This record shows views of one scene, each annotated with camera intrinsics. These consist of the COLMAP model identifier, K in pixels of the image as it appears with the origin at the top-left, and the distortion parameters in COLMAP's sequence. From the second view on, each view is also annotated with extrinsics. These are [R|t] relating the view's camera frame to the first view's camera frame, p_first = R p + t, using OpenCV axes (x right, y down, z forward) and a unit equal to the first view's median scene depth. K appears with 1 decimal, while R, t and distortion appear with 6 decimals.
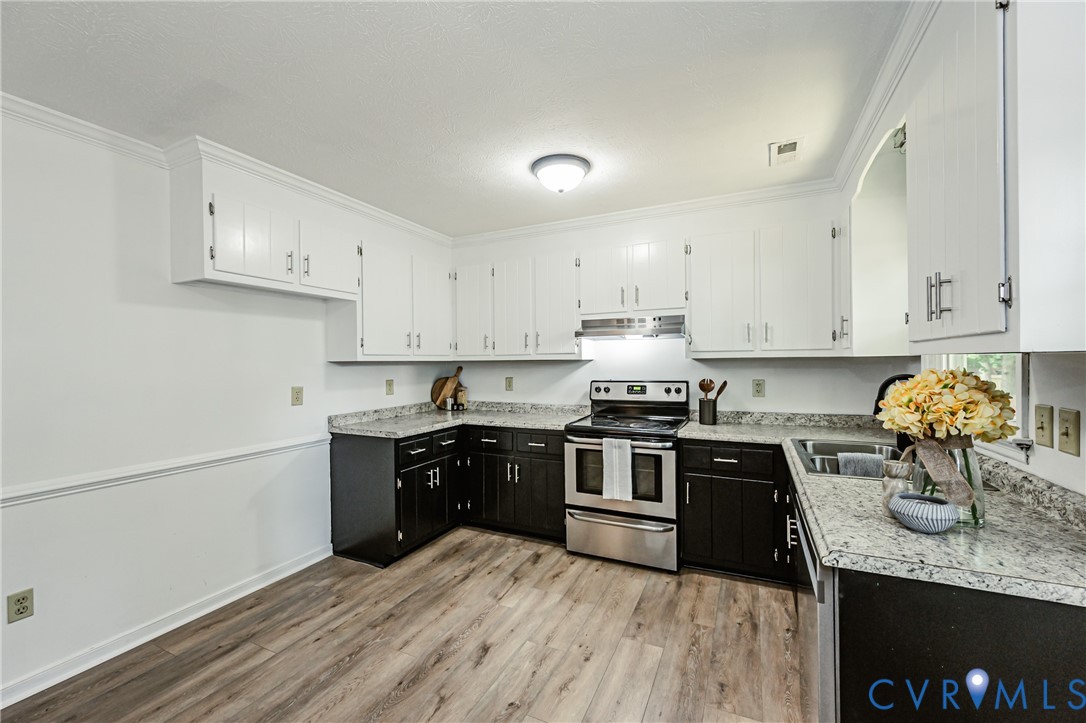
lens RADIAL K [[440.0, 0, 539.0], [0, 440.0, 364.4], [0, 0, 1]] dist [0.004681, -0.000594]
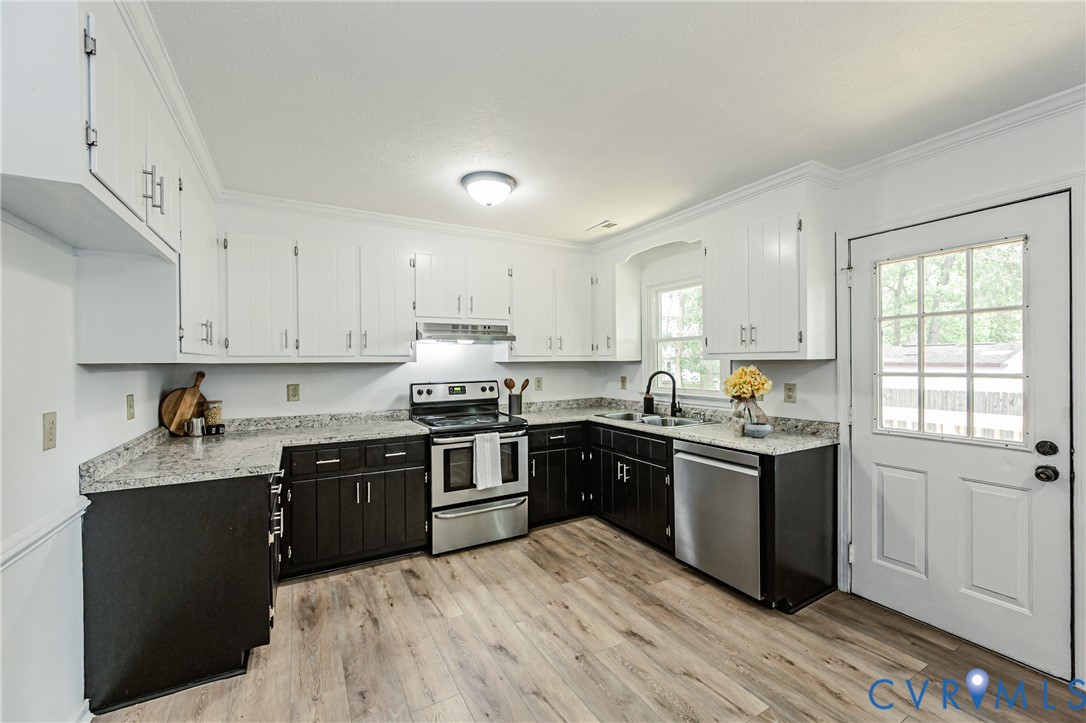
lens RADIAL K [[440.0, 0, 541.0], [0, 440.0, 365.1], [0, 0, 1]] dist [0.004681, -0.000594]
pose [[0.575585, -0.002301, 0.817739, -0.646507], [0.007622, 0.999968, -0.002552, -0.000191], [-0.817706, 0.007702, 0.575584, 0.243166]]
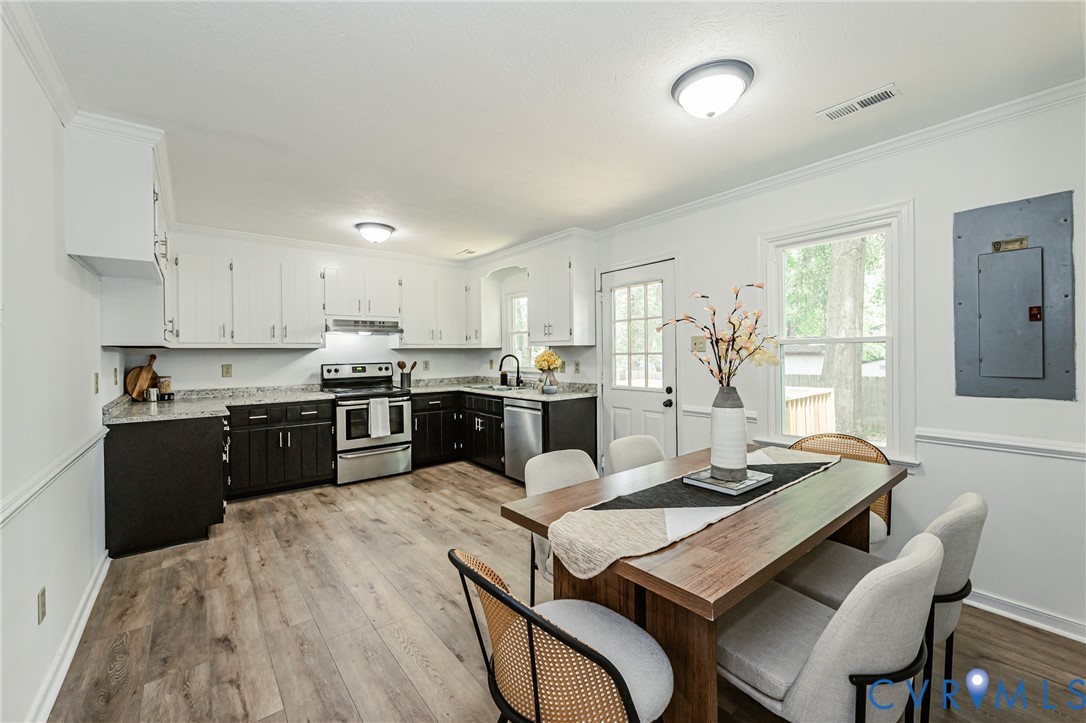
lens RADIAL K [[440.0, 0, 543.3], [0, 440.0, 355.5], [0, 0, 1]] dist [0.004681, -0.000594]
pose [[0.433680, -0.001568, 0.901066, -0.974933], [0.010906, 0.999934, -0.003509, 0.027037], [-0.901001, 0.011349, 0.433668, -0.211788]]
